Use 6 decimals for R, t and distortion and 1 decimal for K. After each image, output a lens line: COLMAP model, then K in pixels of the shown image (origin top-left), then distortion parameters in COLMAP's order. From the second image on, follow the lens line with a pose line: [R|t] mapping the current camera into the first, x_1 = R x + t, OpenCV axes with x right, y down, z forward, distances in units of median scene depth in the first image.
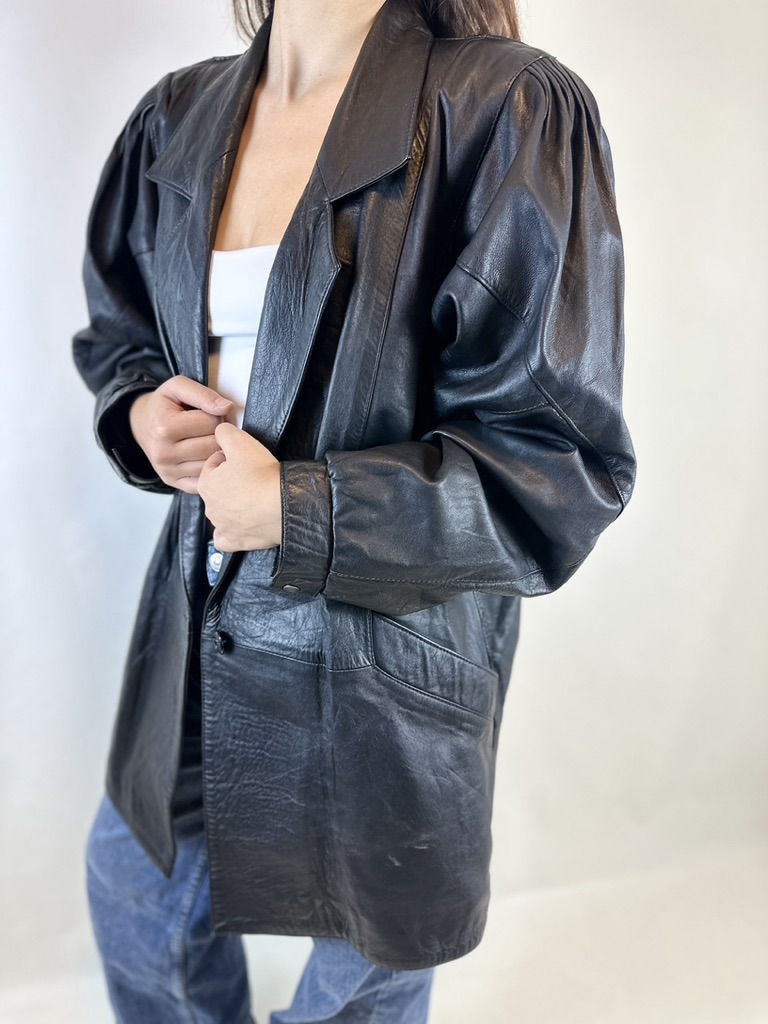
lens RADIAL K [[727.9, 0, 384.0], [0, 727.9, 512.0], [0, 0, 1]] dist [0.087202, -0.097507]
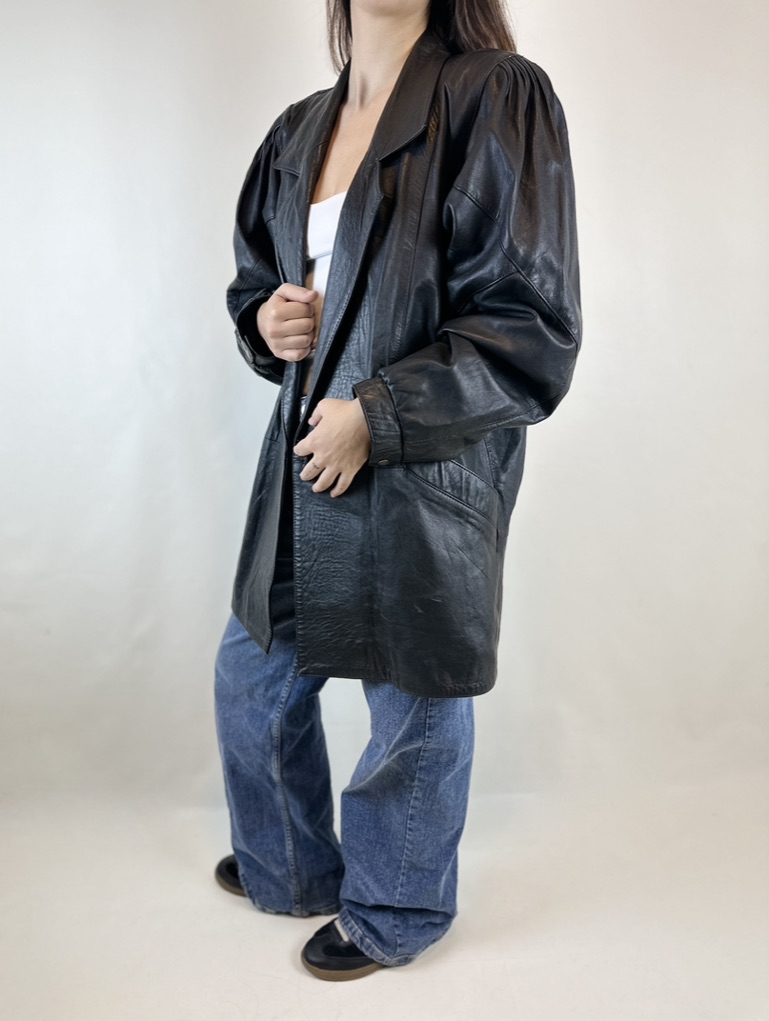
lens RADIAL K [[706.8, 0, 384.5], [0, 706.8, 510.5], [0, 0, 1]] dist [0.091357, -0.032796]
pose [[0.984531, 0.011610, -0.174827, 0.191716], [-0.029737, 0.994398, -0.101430, 0.429393], [0.172670, 0.105060, 0.979361, -0.392923]]
